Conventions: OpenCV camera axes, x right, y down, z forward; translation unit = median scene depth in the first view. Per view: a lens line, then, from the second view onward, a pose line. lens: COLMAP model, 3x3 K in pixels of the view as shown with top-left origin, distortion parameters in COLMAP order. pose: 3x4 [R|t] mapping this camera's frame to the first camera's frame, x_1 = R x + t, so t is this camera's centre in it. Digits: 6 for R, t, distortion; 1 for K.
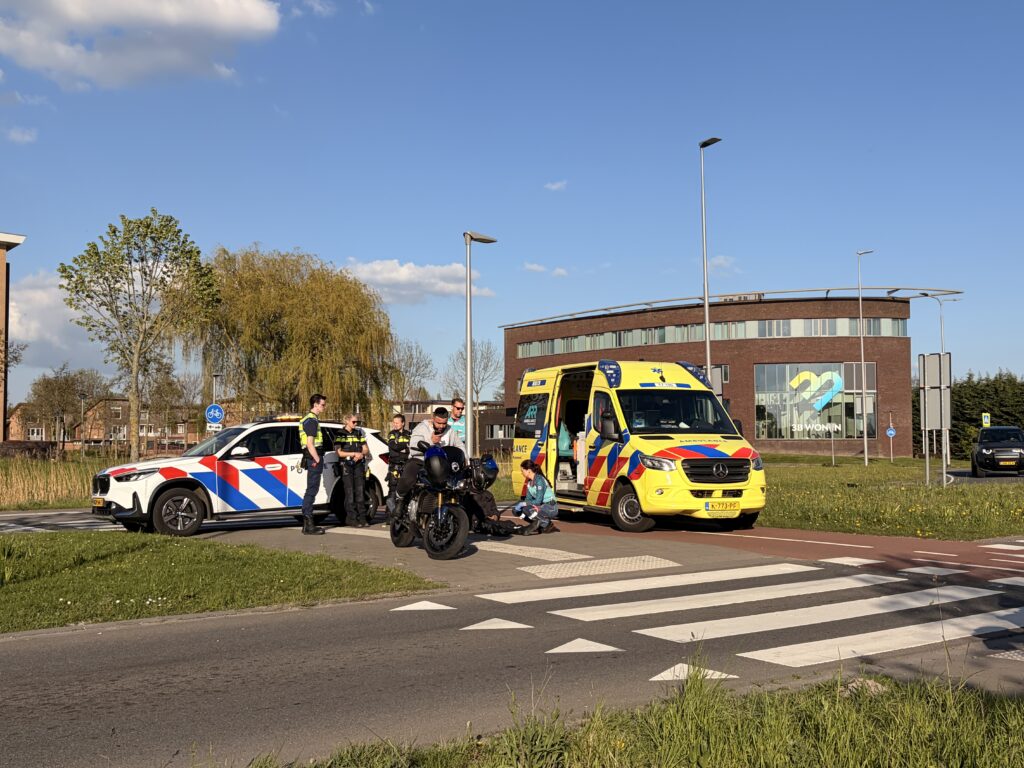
lens RADIAL K [[1142.1, 0, 512.0], [0, 1142.1, 384.0], [0, 0, 1]] dist [0.003794, 0.000437]
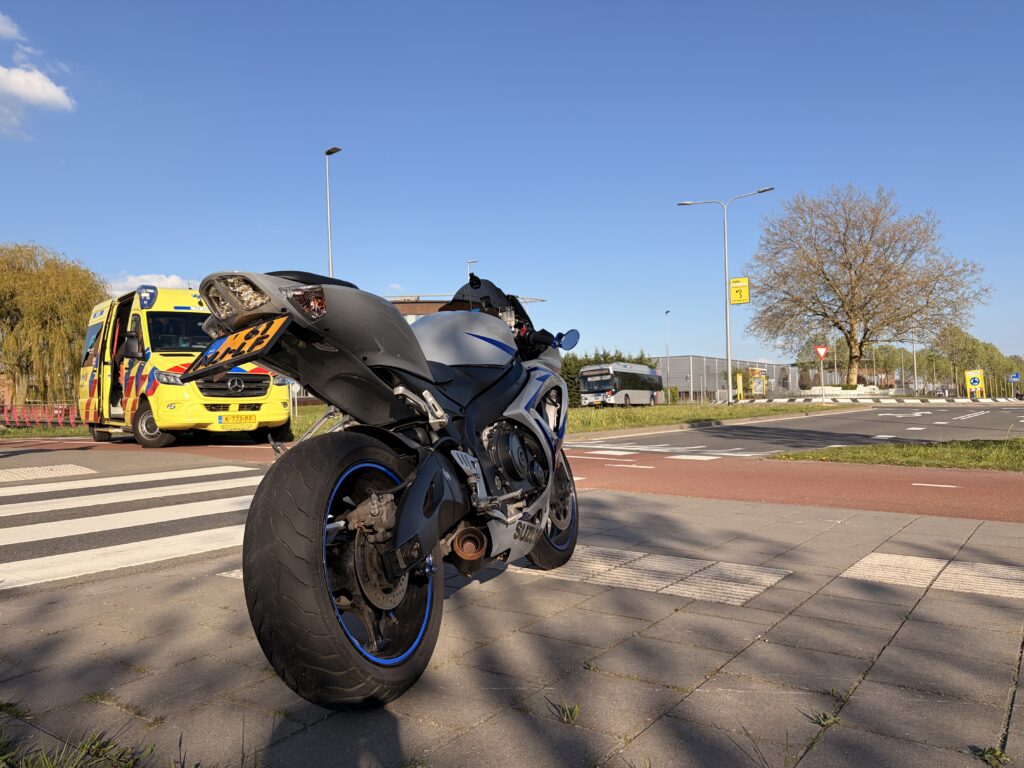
lens RADIAL K [[784.5, 0, 512.0], [0, 784.5, 384.0], [0, 0, 1]] dist [0.058016, 0.001113]
pose [[0.944073, -0.005983, 0.329683, 0.173878], [-0.004977, 0.999463, 0.032391, 0.047983], [-0.329700, -0.032220, 0.943536, 0.229520]]
